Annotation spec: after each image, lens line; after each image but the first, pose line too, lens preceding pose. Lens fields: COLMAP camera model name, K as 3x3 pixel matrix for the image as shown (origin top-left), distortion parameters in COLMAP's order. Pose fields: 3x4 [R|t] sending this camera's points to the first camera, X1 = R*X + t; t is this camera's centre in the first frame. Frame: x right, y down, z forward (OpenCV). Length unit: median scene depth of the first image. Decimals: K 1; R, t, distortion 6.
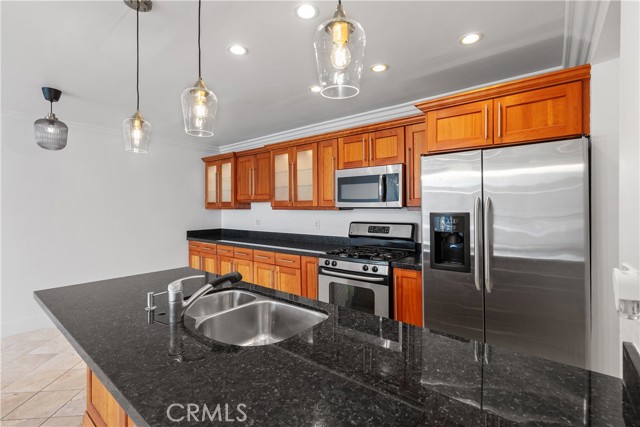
lens RADIAL K [[294.8, 0, 317.2], [0, 294.8, 212.0], [0, 0, 1]] dist [0.000077, 0.000376]
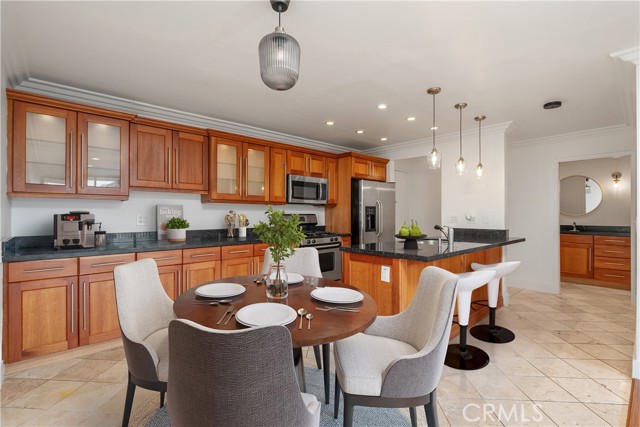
lens RADIAL K [[290.2, 0, 317.9], [0, 290.2, 213.2], [0, 0, 1]] dist [-0.001476, 0.000035]
pose [[0.161857, 0.007222, 0.986788, -1.114837], [0.015946, 0.999824, -0.009933, 0.043963], [-0.986685, 0.017343, 0.161713, 0.626296]]
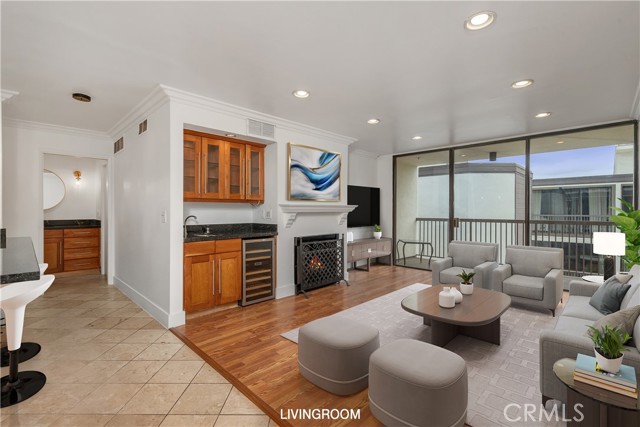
lens RADIAL K [[290.2, 0, 317.9], [0, 290.2, 213.2], [0, 0, 1]] dist [-0.001476, 0.000035]
pose [[-0.995469, -0.002250, 0.095058, -0.906837], [0.000290, 0.999643, 0.026699, 0.039438], [-0.095084, 0.026606, -0.995114, 0.865675]]
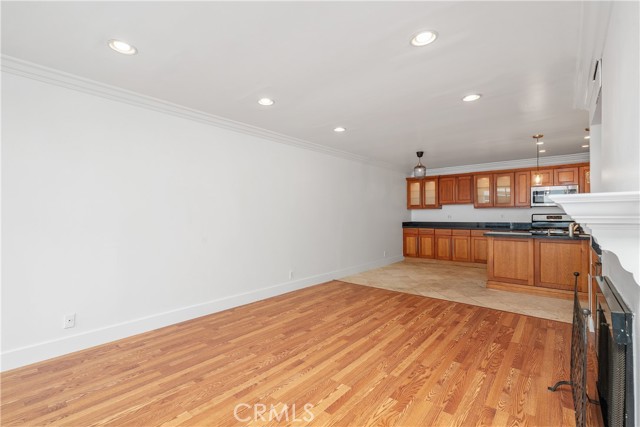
lens RADIAL K [[290.2, 0, 317.9], [0, 290.2, 213.2], [0, 0, 1]] dist [-0.001476, 0.000035]
pose [[0.999626, -0.000185, -0.027363, -1.212170], [-0.000373, 0.999792, -0.020411, 0.065573], [0.027361, 0.020414, 0.999417, -0.890761]]
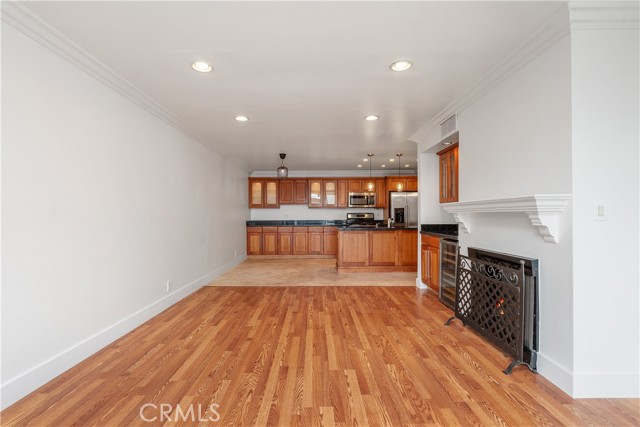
lens RADIAL K [[294.8, 0, 317.2], [0, 294.8, 212.0], [0, 0, 1]] dist [0.000077, 0.000376]
pose [[0.775296, 0.008188, 0.631545, -1.637012], [0.010708, 0.999602, -0.026106, 0.084041], [-0.631507, 0.027003, 0.774900, -0.741192]]
